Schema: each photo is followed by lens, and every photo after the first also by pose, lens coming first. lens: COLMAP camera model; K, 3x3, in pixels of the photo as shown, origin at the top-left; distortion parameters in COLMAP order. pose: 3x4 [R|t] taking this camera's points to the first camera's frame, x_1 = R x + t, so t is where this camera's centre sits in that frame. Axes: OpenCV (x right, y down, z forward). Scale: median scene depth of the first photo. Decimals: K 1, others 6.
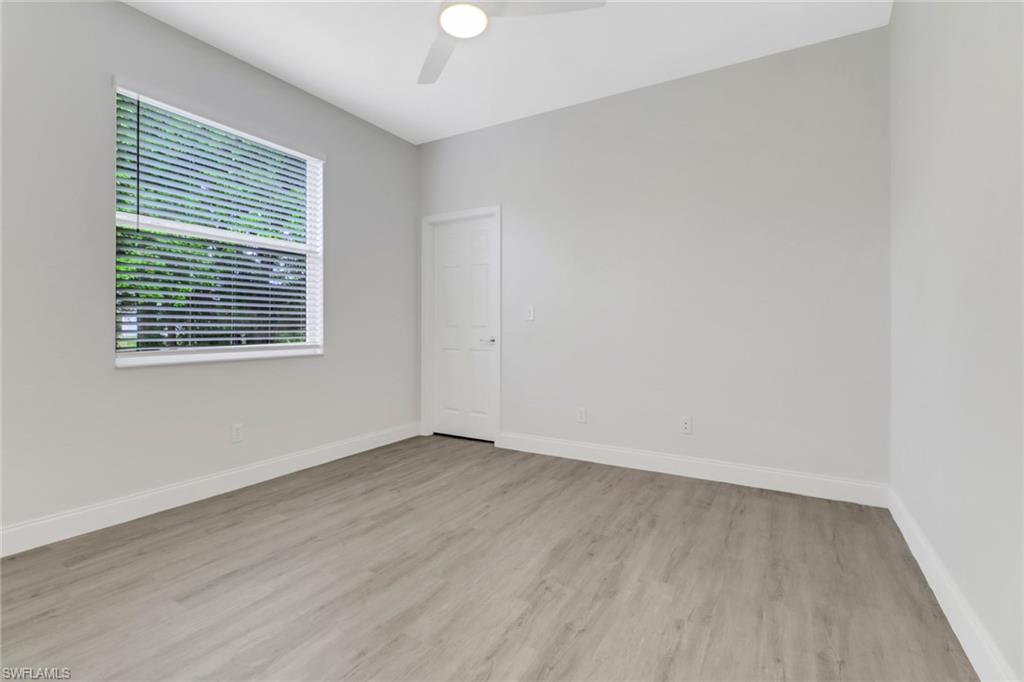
lens RADIAL K [[481.4, 0, 515.4], [0, 481.4, 327.7], [0, 0, 1]] dist [0.000623, -0.000968]
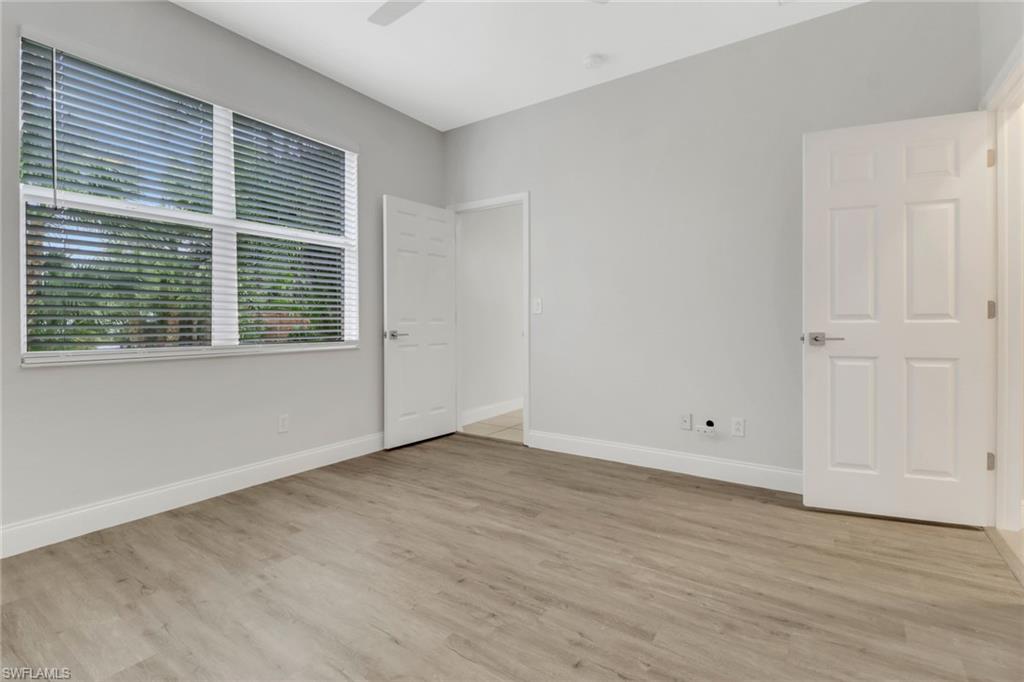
lens RADIAL K [[473.5, 0, 514.9], [0, 473.5, 323.5], [0, 0, 1]] dist [0.032186, -0.000157]
pose [[0.994686, 0.002787, -0.102913, 0.027023], [-0.002312, 0.999986, 0.004736, -0.000577], [0.102924, -0.004472, 0.994679, 0.049815]]
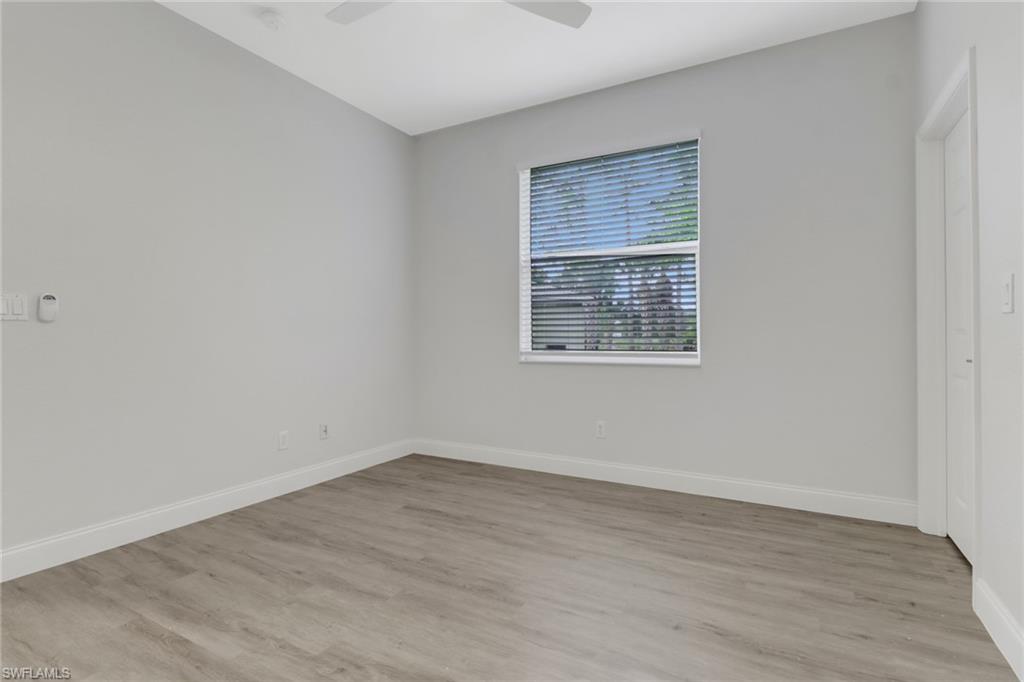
lens RADIAL K [[481.4, 0, 515.4], [0, 481.4, 327.7], [0, 0, 1]] dist [0.000623, -0.000968]
pose [[0.022235, -0.012868, -0.999670, 0.743882], [-0.000515, 0.999917, -0.012882, -0.002894], [0.999753, 0.000801, 0.022227, 1.094242]]
